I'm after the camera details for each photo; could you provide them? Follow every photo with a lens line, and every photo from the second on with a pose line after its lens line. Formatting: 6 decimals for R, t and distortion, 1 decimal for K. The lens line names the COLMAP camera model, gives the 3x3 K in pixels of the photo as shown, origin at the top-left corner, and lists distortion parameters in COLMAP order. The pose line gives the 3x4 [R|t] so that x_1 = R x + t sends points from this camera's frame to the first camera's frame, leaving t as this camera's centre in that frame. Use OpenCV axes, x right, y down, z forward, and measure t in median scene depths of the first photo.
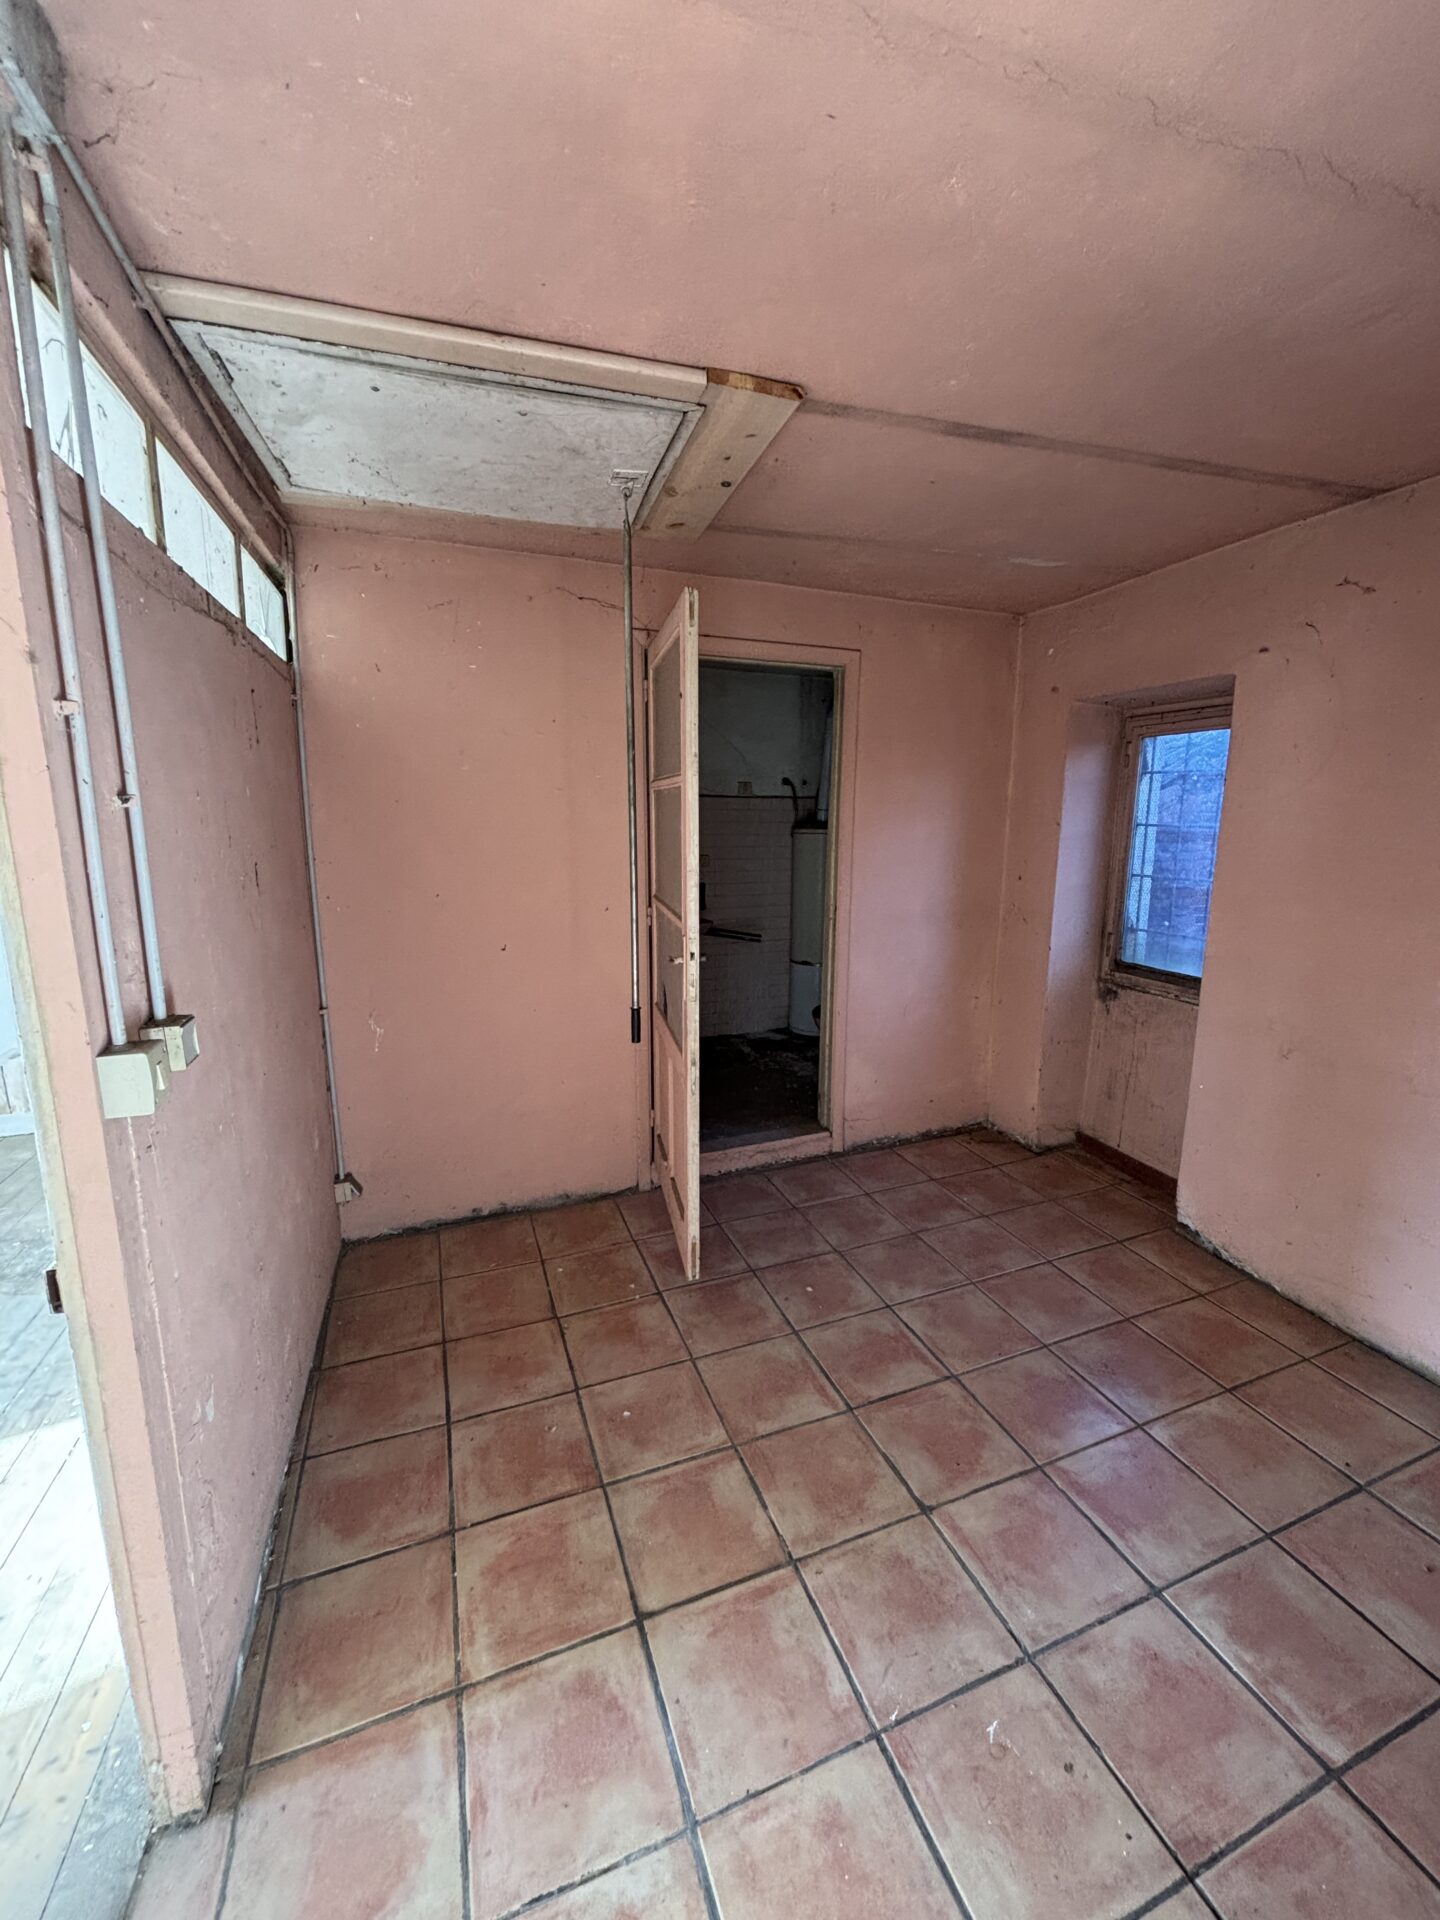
lens RADIAL K [[768.7, 0, 720.7], [0, 768.7, 953.2], [0, 0, 1]] dist [0.005227, -0.001659]
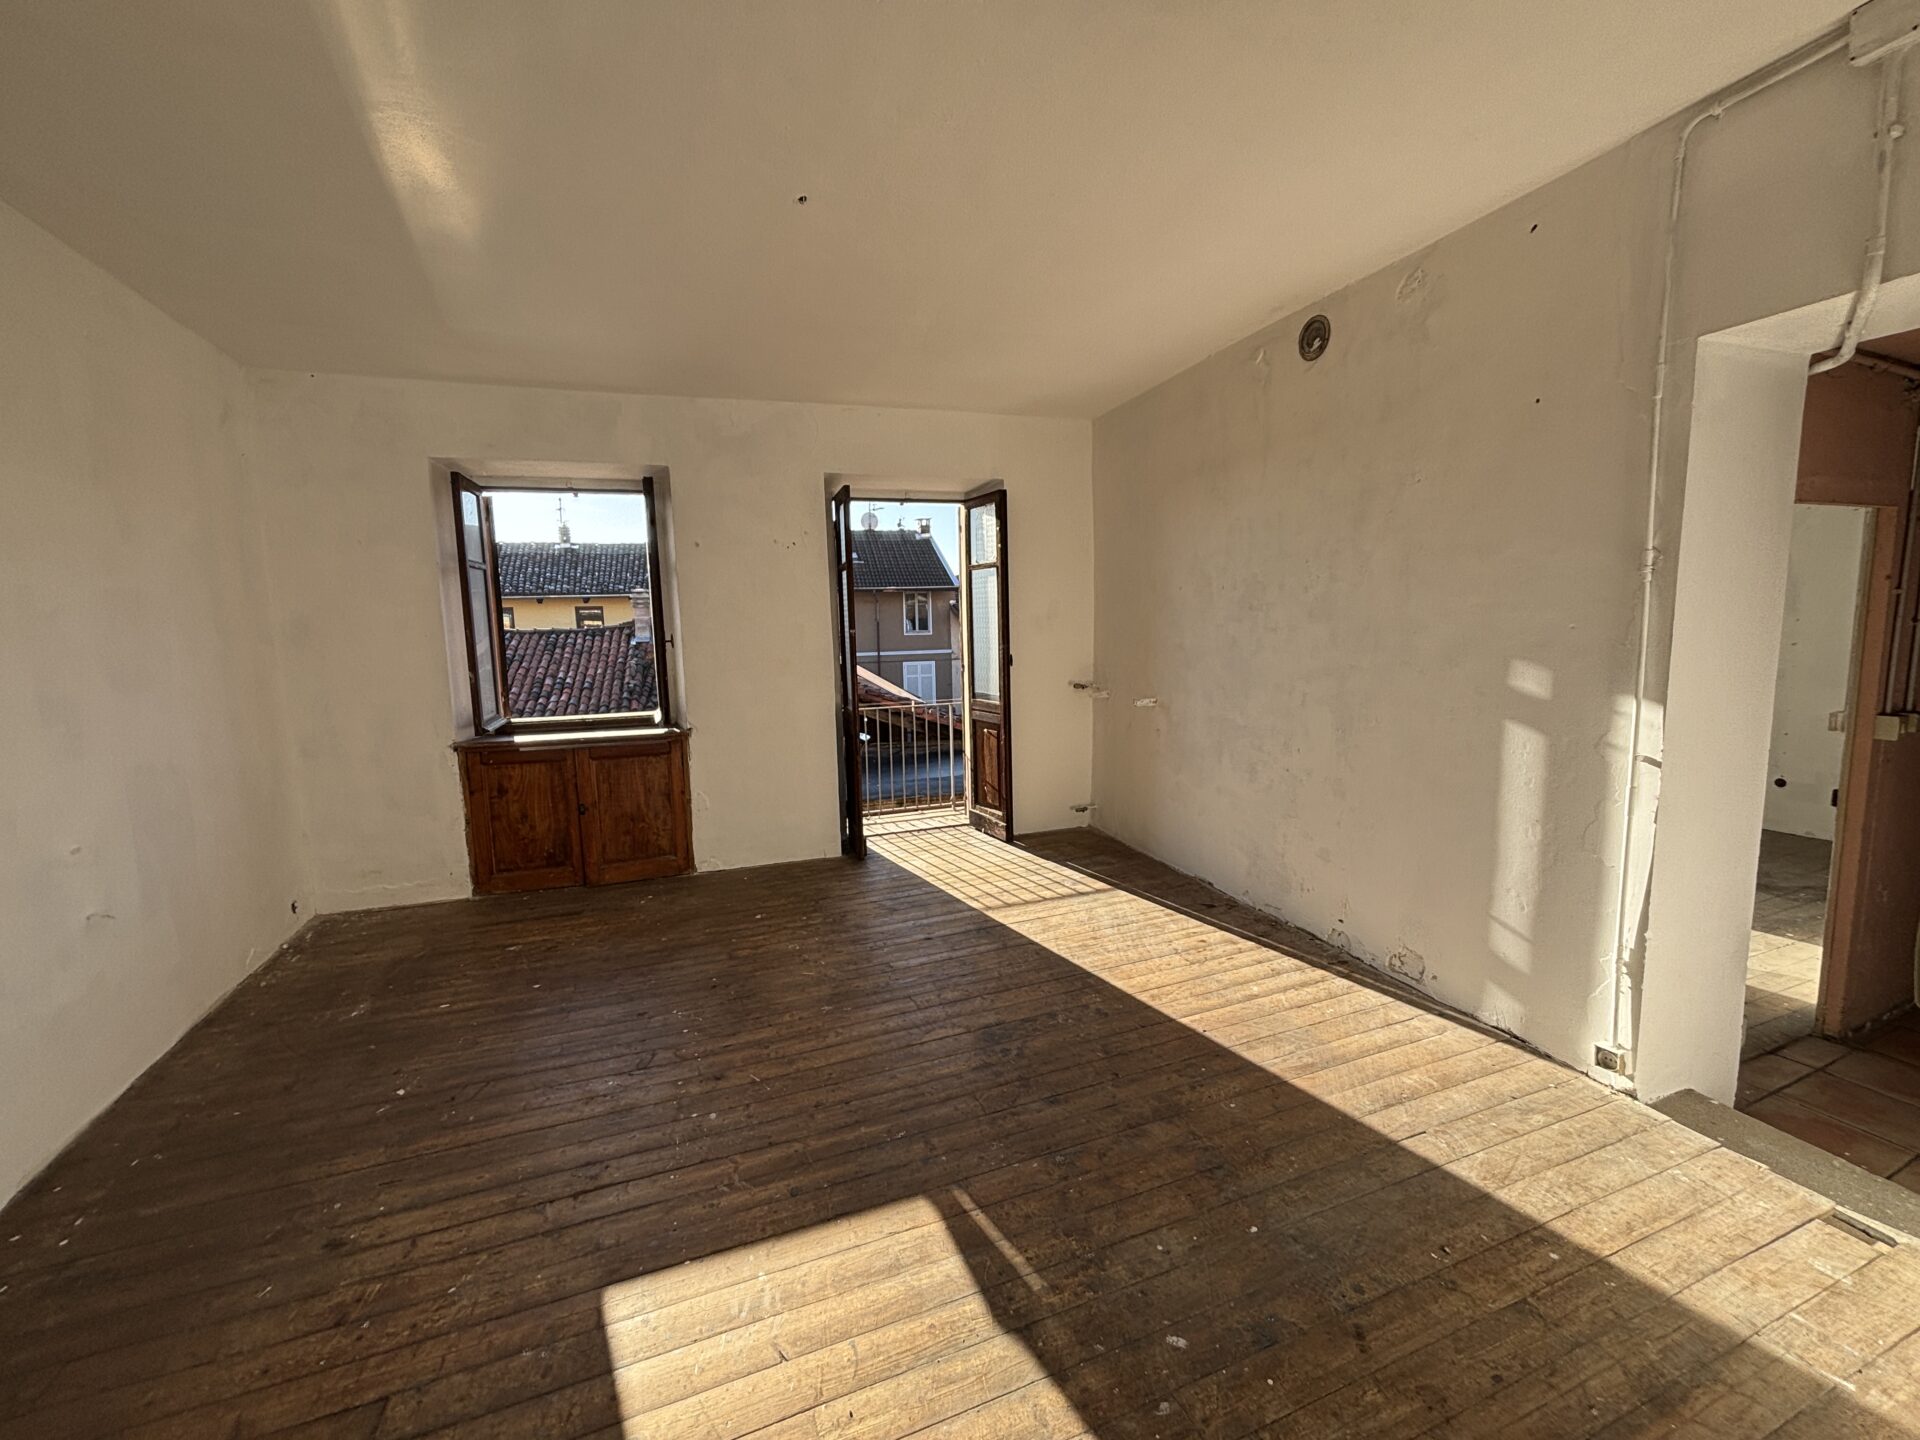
lens RADIAL K [[768.7, 0, 961.6], [0, 768.7, 717.4], [0, 0, 1]] dist [0.005227, -0.001659]
pose [[0.026452, 0.114441, -0.993078, 1.850488], [-0.155990, 0.981729, 0.108978, 0.345435], [0.987404, 0.152028, 0.043820, -2.357883]]
